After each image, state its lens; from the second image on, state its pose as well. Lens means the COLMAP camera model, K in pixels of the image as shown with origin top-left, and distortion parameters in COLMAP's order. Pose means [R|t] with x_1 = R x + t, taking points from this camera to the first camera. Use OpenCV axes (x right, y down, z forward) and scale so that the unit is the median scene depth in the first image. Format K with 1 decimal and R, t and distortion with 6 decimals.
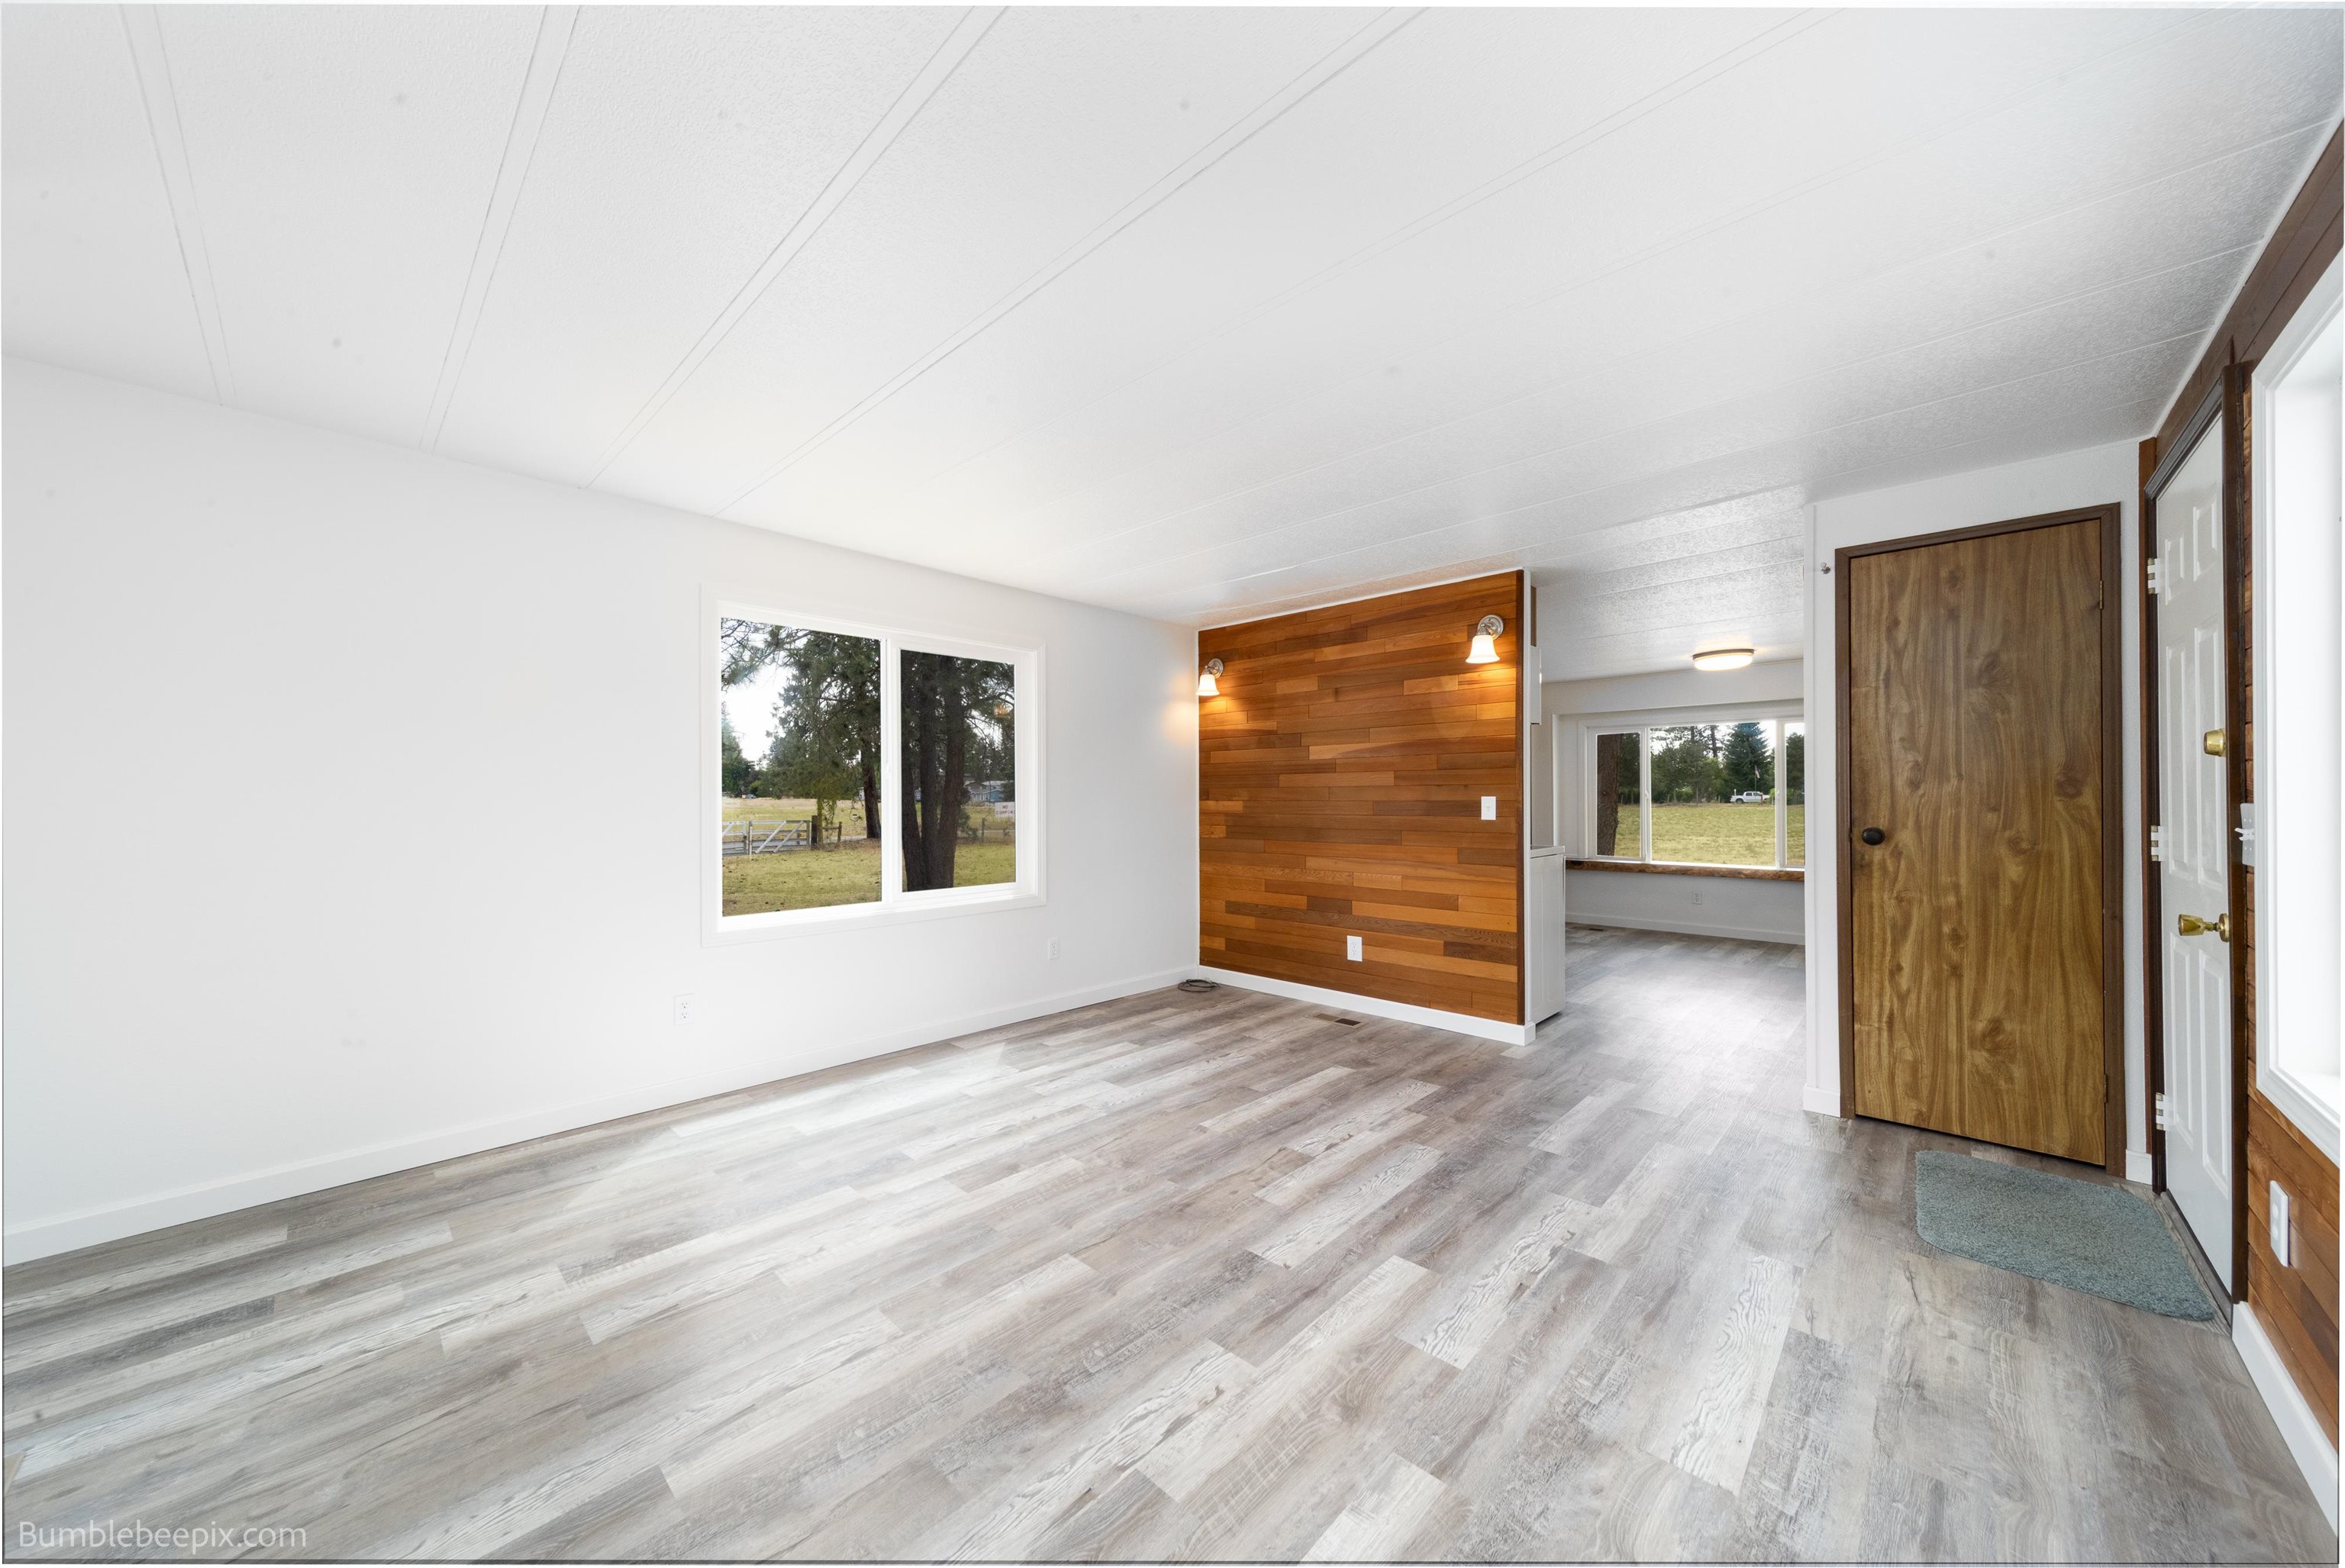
lens RADIAL K [[809.8, 0, 1168.3], [0, 809.8, 790.2], [0, 0, 1]] dist [0.007452, -0.000602]
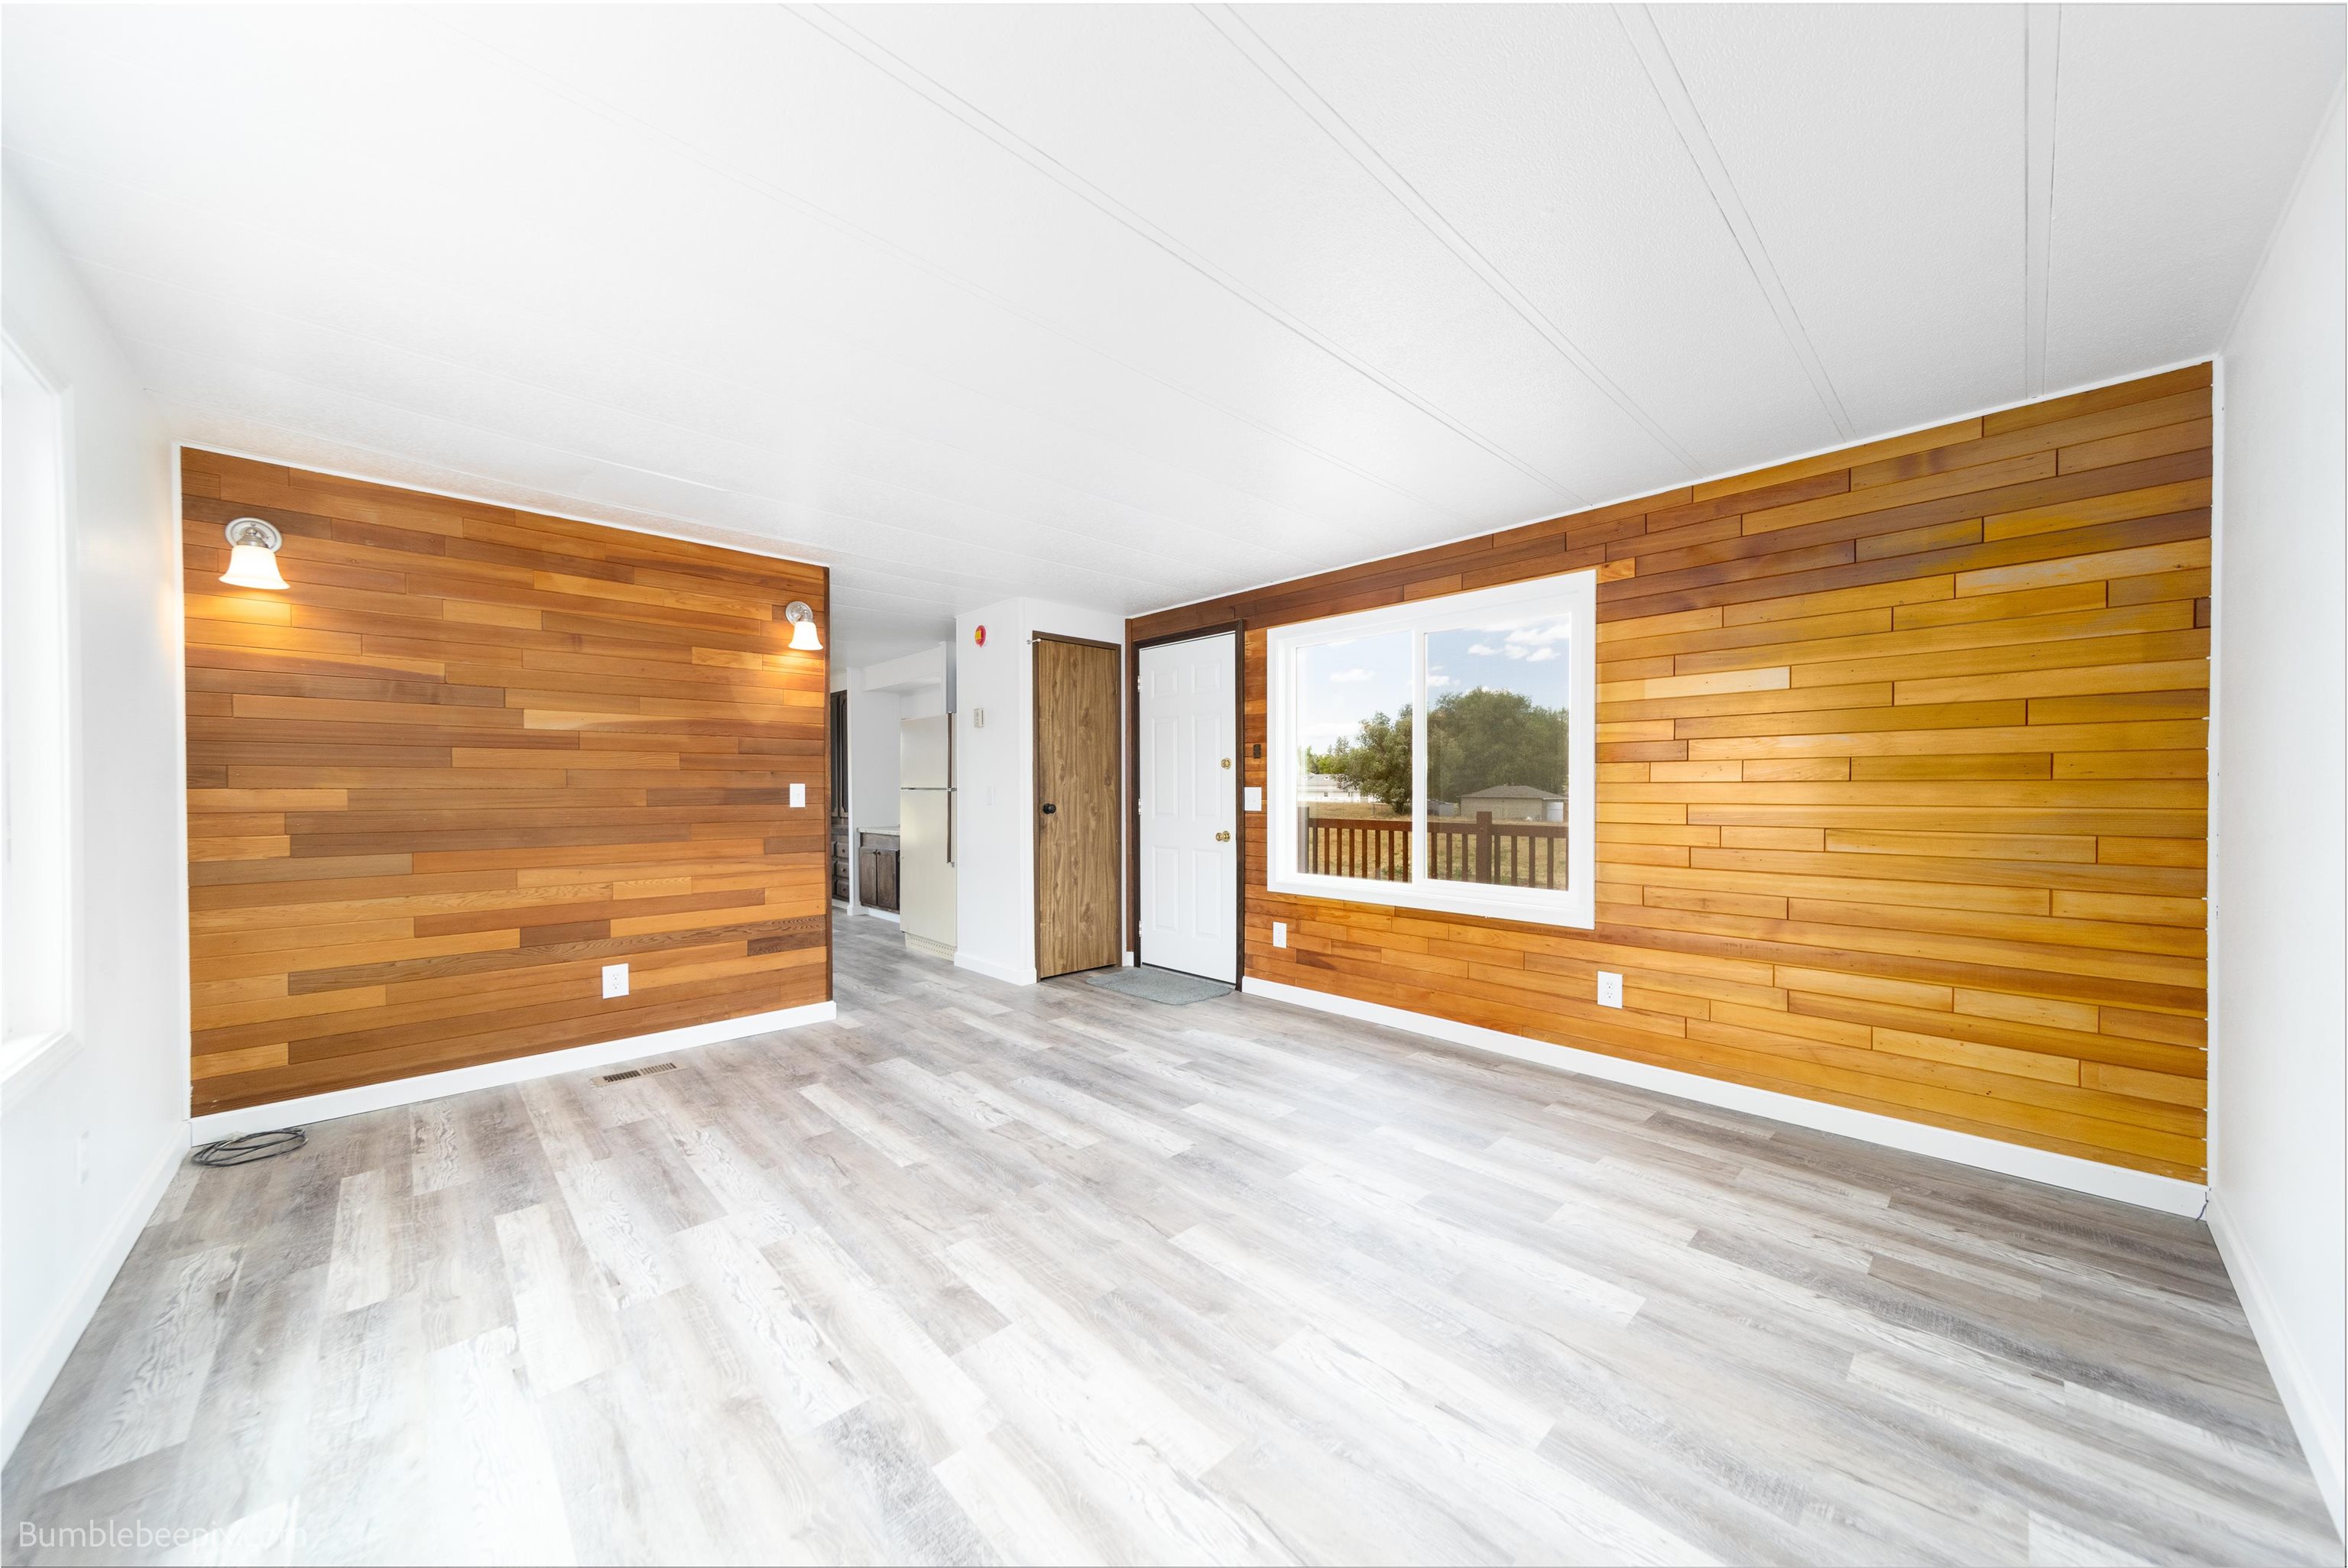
lens RADIAL K [[810.8, 0, 1169.0], [0, 810.8, 795.2], [0, 0, 1]] dist [0.007452, -0.000602]
pose [[0.046843, -0.006919, 0.998878, -0.805387], [-0.007741, 0.999943, 0.007289, 0.015258], [-0.998872, -0.008074, 0.046787, 0.693921]]
